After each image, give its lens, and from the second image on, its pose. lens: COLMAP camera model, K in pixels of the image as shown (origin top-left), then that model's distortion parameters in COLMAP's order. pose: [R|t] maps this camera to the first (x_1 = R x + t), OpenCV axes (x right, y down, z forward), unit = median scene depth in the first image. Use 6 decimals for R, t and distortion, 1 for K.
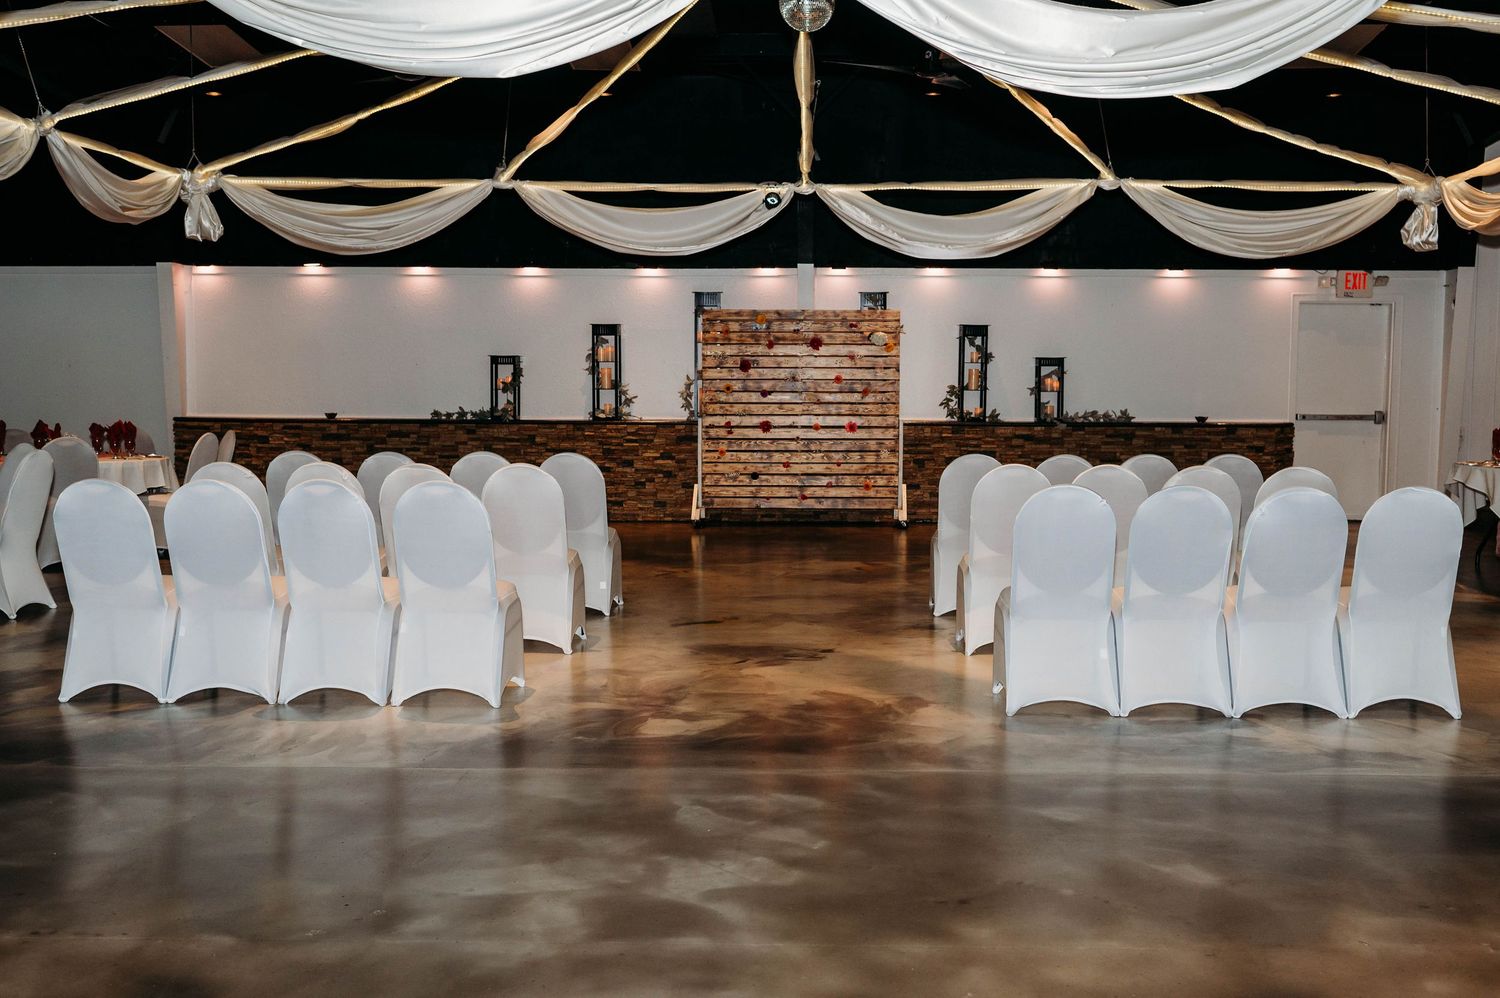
lens RADIAL K [[1556.8, 0, 788.6], [0, 1556.8, 519.1], [0, 0, 1]] dist [-0.010685, 0.000000]
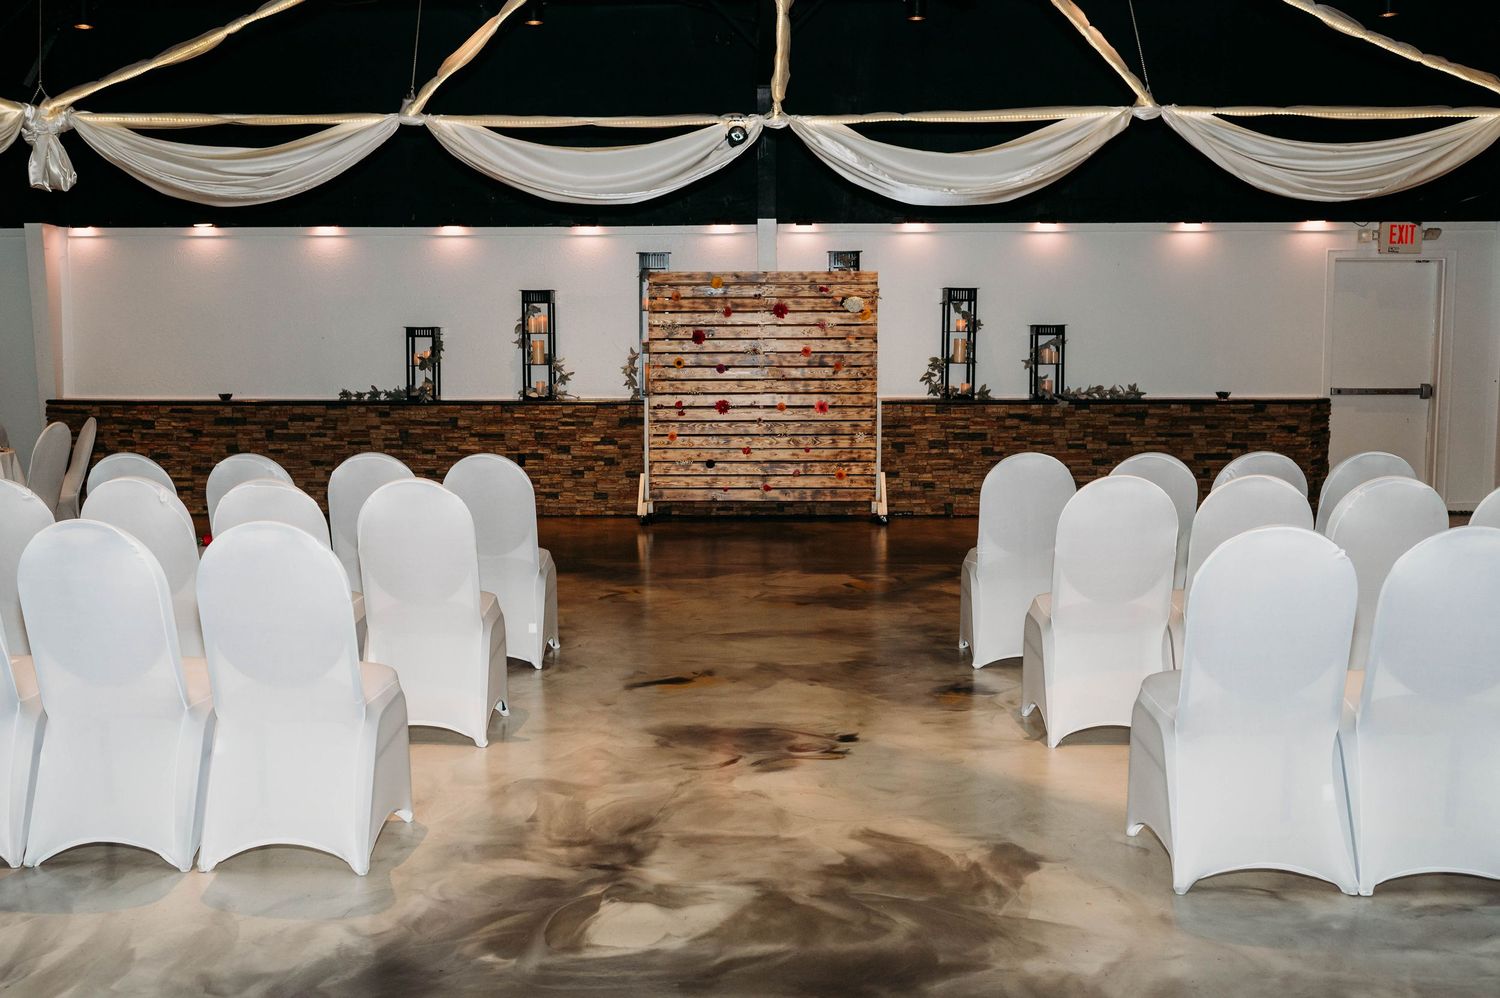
lens RADIAL K [[1556.8, 0, 713.3], [0, 1556.8, 493.1], [0, 0, 1]] dist [-0.010685, 0.000000]
pose [[0.999957, -0.006216, -0.006929, -0.014746], [0.006228, 0.999979, 0.001722, -0.013462], [0.006918, -0.001765, 0.999975, 0.139469]]
